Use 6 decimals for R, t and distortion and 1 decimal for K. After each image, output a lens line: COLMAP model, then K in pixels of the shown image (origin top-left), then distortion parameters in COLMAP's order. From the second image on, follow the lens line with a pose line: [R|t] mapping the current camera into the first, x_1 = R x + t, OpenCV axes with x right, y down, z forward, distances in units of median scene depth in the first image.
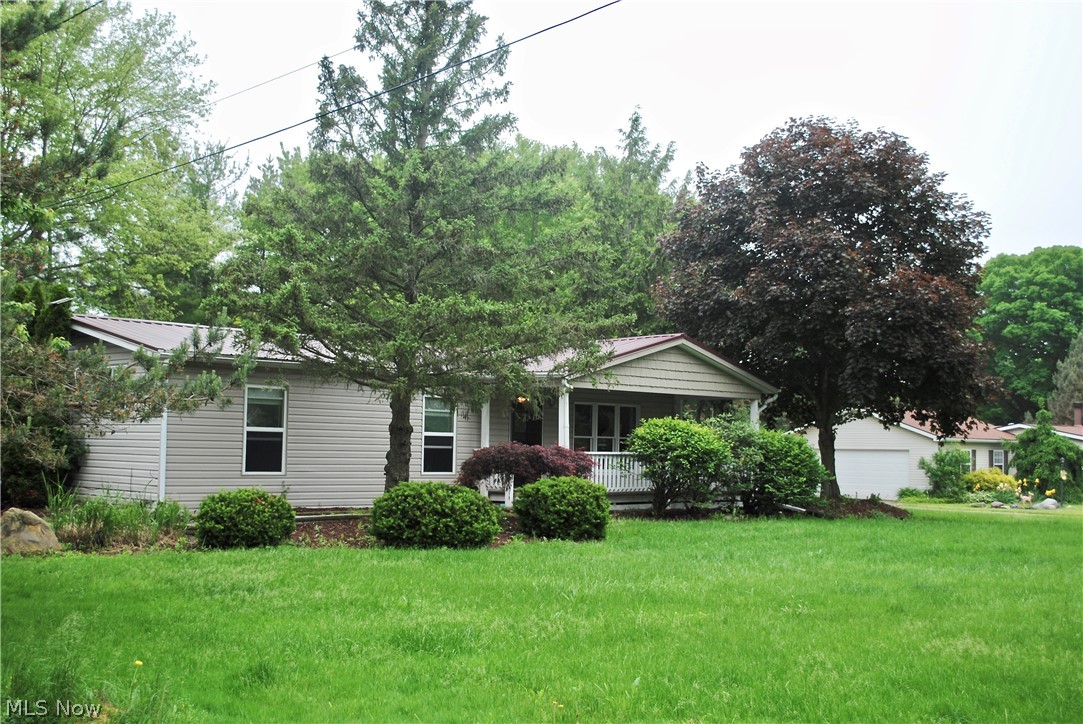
lens RADIAL K [[1286.8, 0, 541.5], [0, 1286.8, 362.0], [0, 0, 1]] dist [-0.009289, -0.021587]
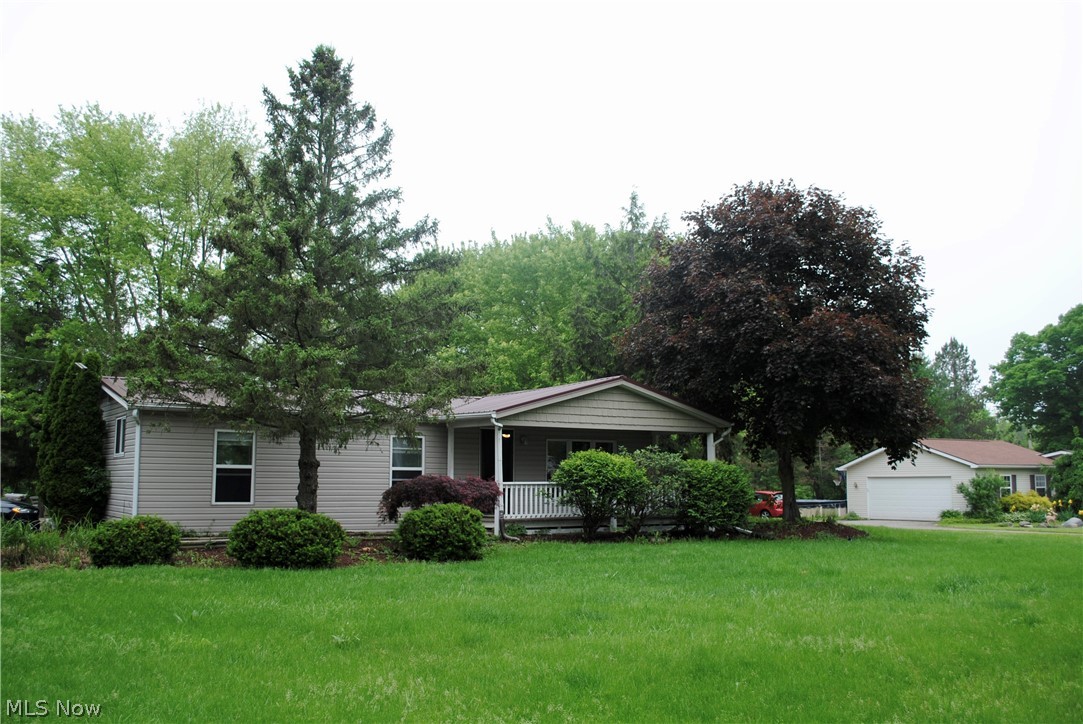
lens RADIAL K [[1009.2, 0, 541.5], [0, 1009.2, 362.0], [0, 0, 1]] dist [-0.054305, -0.001426]
pose [[0.978425, -0.039331, -0.202822, 0.221278], [0.028540, 0.998031, -0.055857, 0.013196], [0.204619, 0.048863, 0.977621, 0.117444]]
